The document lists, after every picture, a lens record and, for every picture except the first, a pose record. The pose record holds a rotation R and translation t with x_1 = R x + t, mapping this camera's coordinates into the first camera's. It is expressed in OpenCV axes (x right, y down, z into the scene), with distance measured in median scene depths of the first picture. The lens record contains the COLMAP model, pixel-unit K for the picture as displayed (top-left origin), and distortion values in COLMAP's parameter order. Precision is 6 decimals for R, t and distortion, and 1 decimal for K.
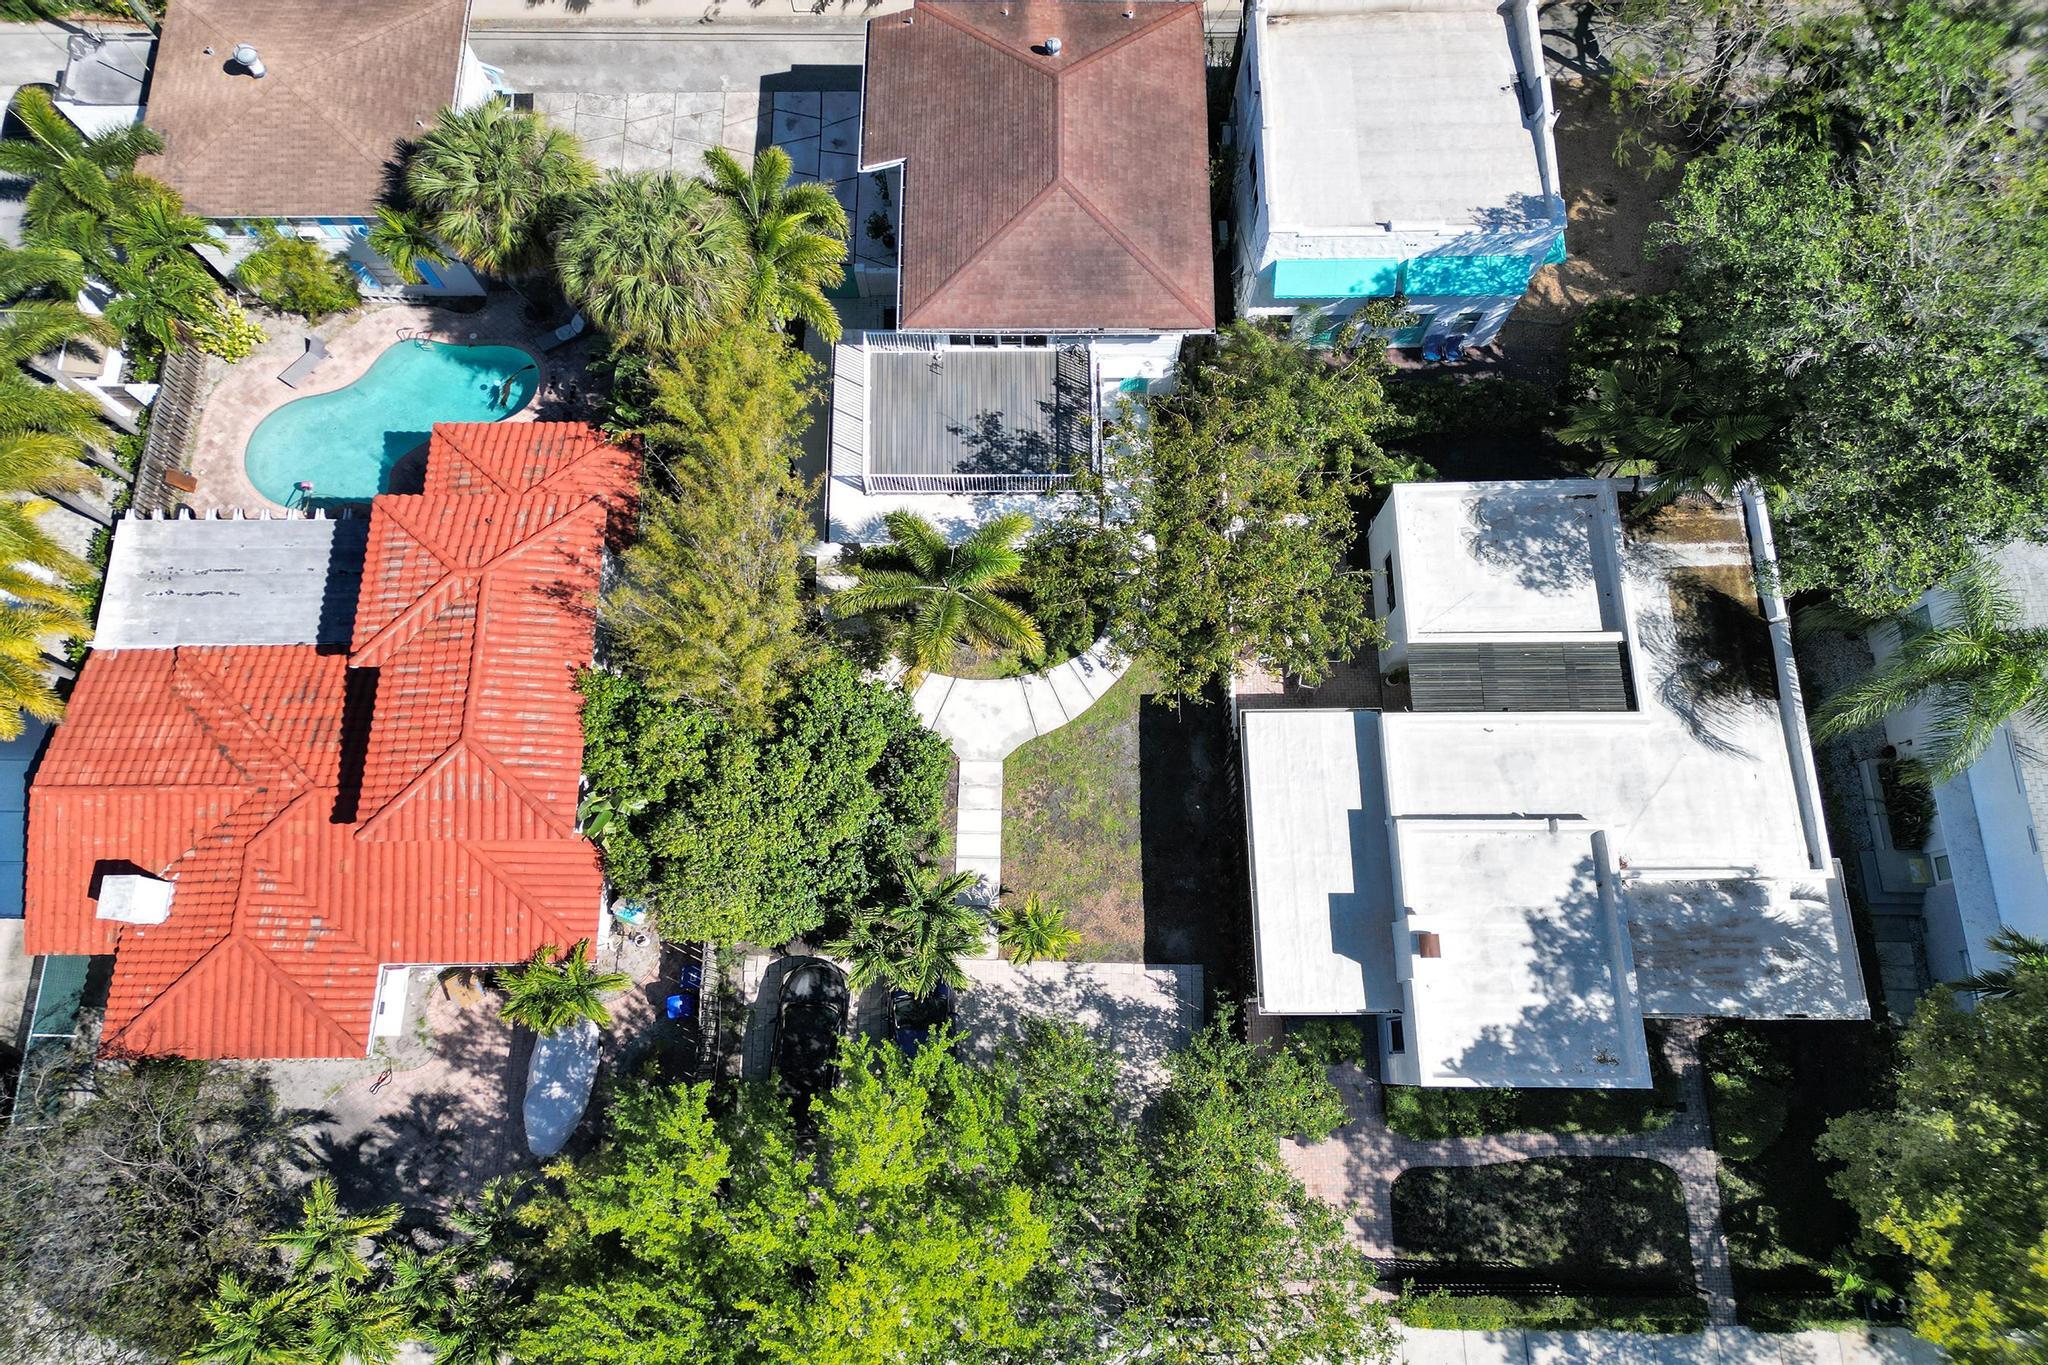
lens RADIAL K [[1312.2, 0, 1024.0], [0, 1312.2, 682.5], [0, 0, 1]] dist [0.072382, -0.053675]
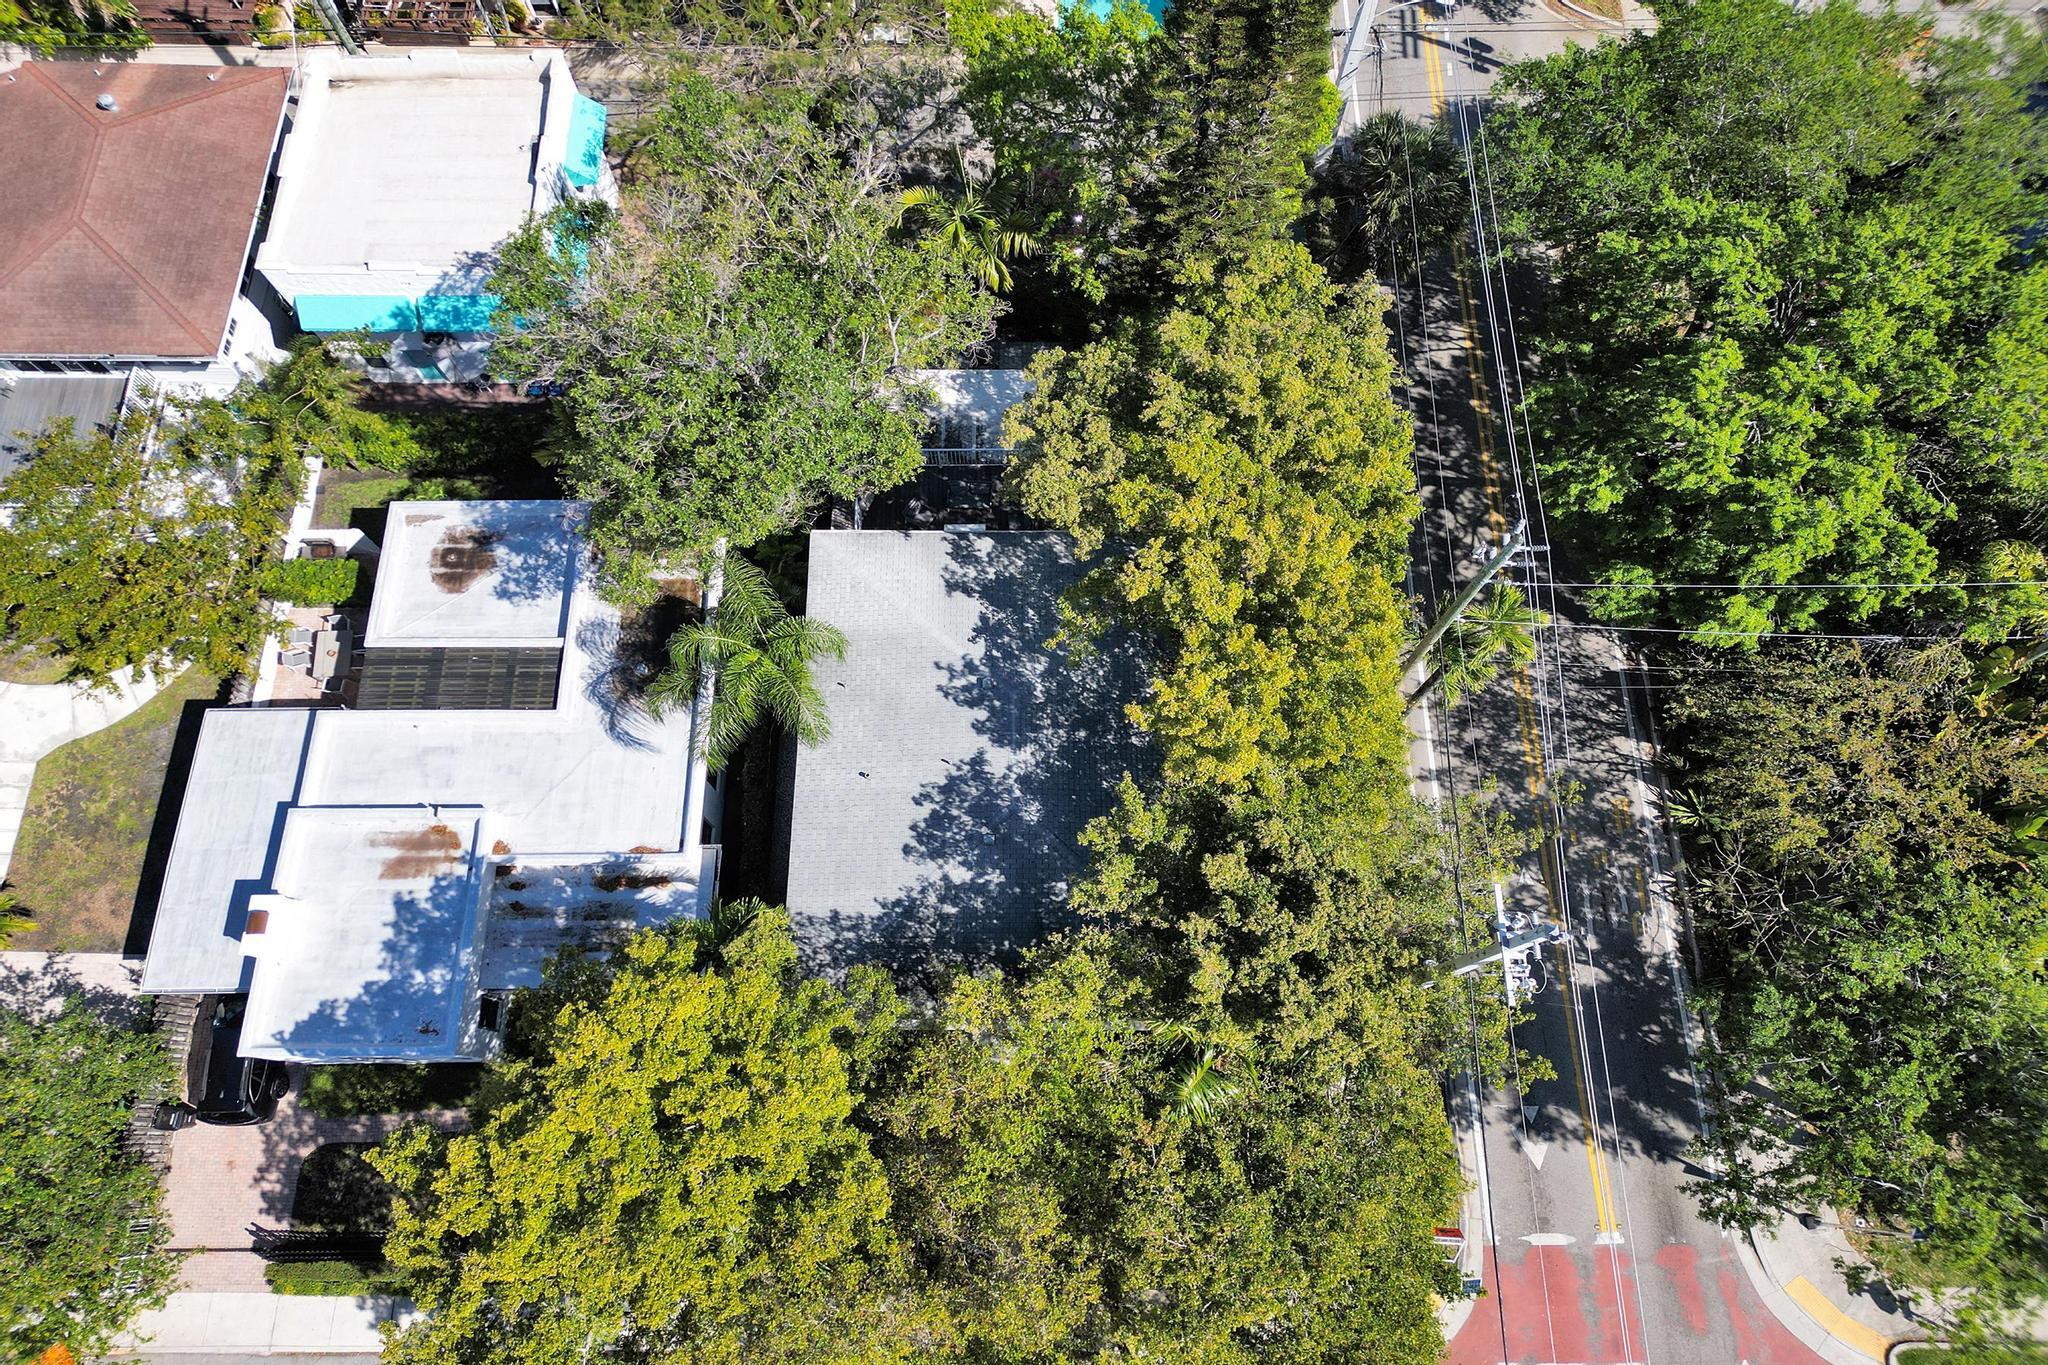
lens RADIAL K [[1296.7, 0, 1024.0], [0, 1296.7, 682.5], [0, 0, 1]] dist [0.075638, -0.055380]
pose [[0.999985, 0.003506, -0.004188, 0.831711], [-0.003733, 0.998454, -0.055464, 0.056220], [0.003988, 0.055479, 0.998452, -0.060858]]
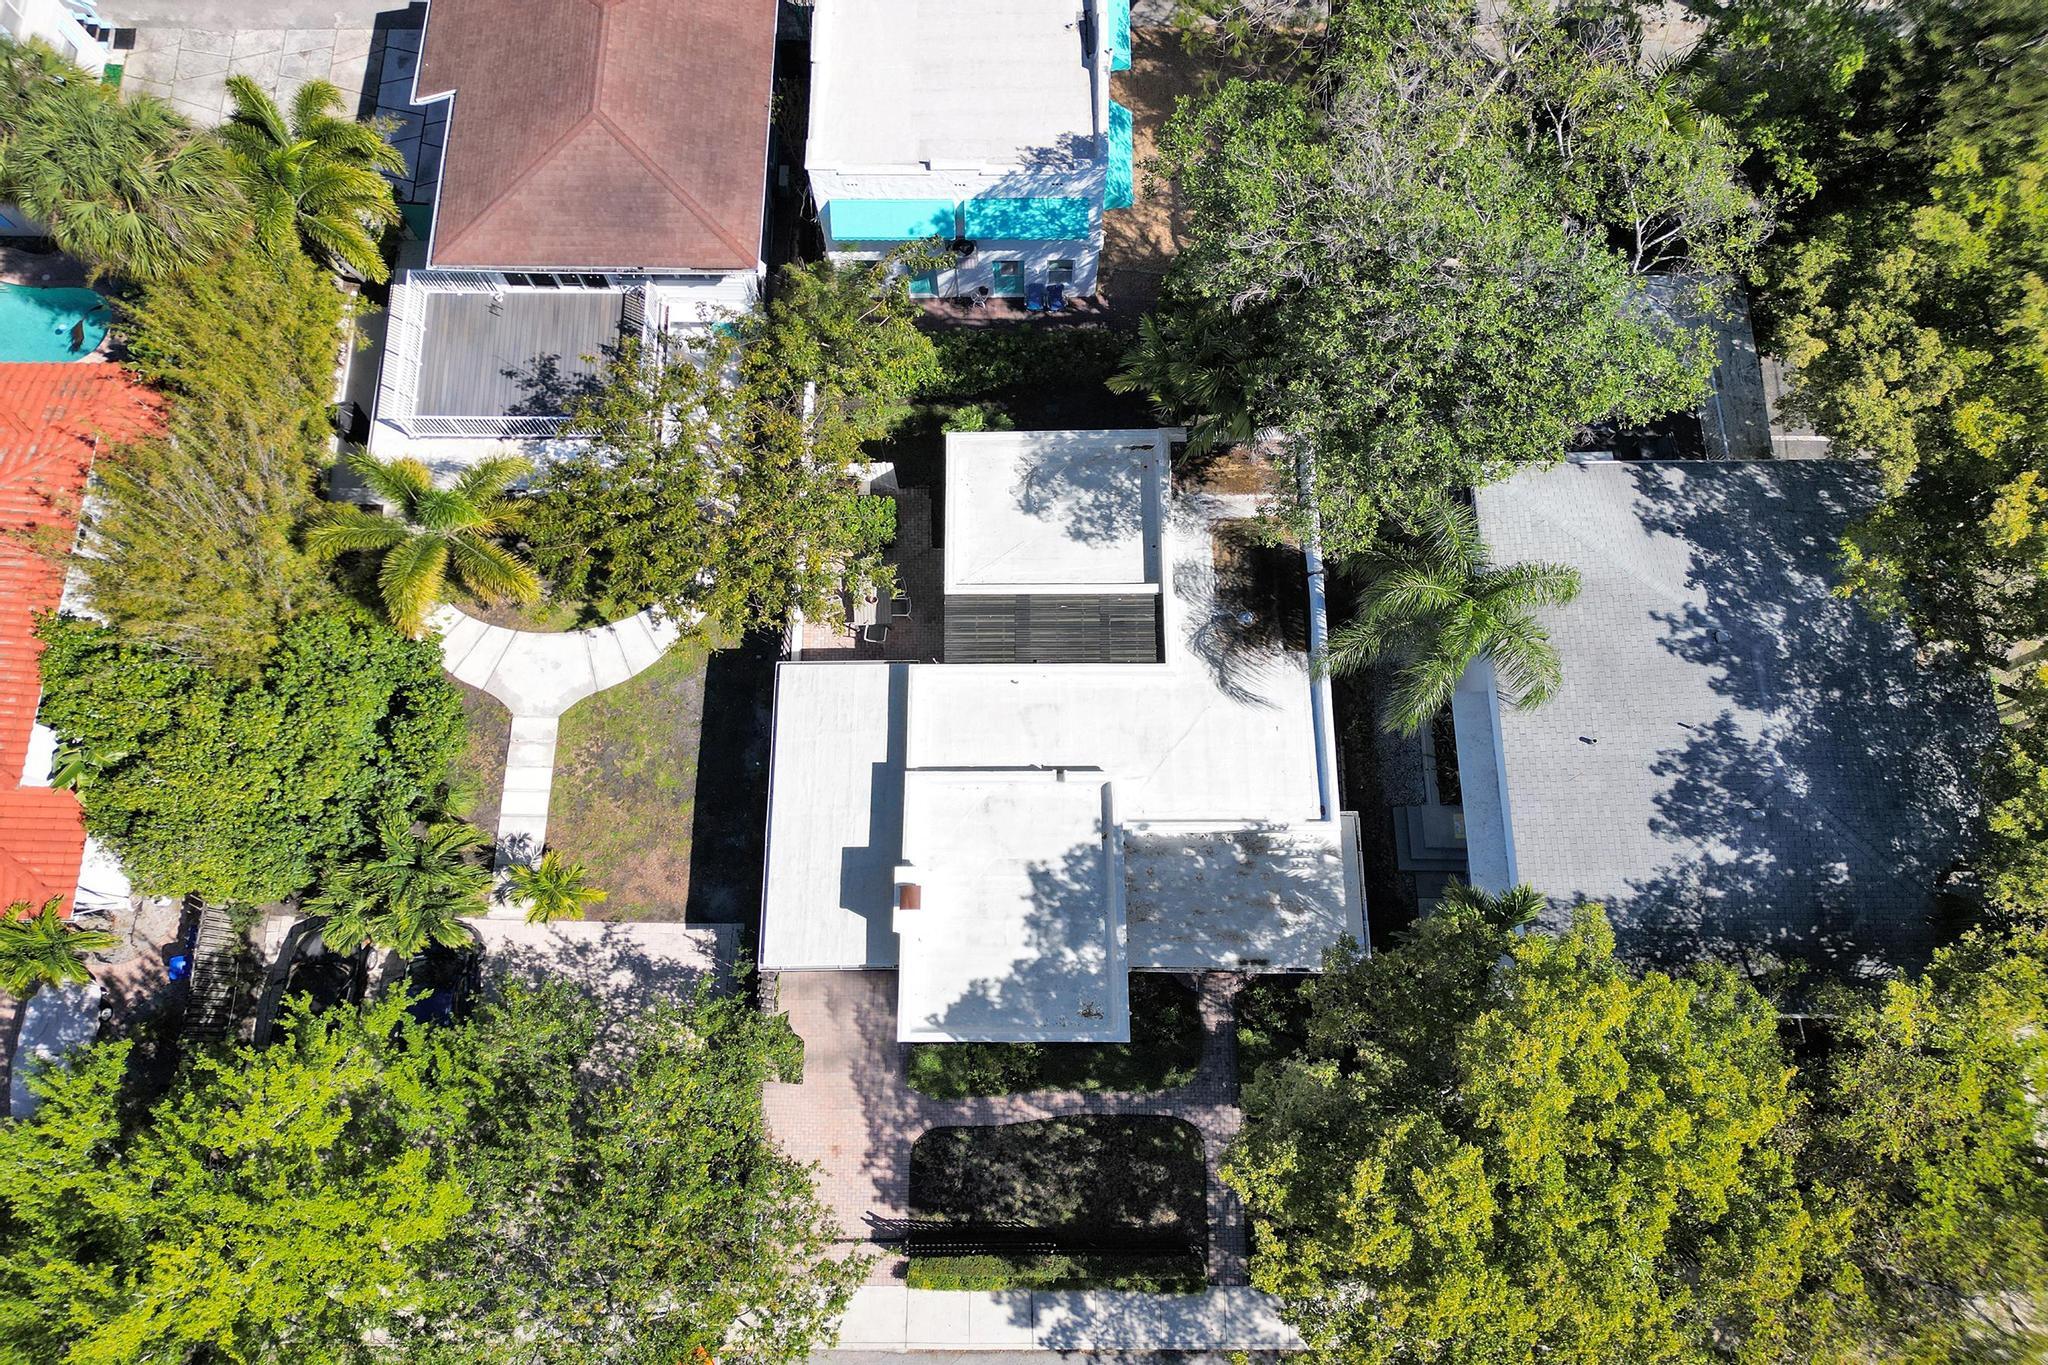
lens RADIAL K [[1317.1, 0, 1024.0], [0, 1317.1, 682.5], [0, 0, 1]] dist [0.089404, -0.084841]
pose [[0.999998, 0.002097, -0.000696, 0.351717], [-0.002092, 0.999965, 0.008093, 0.028028], [0.000713, -0.008091, 0.999967, 0.021424]]
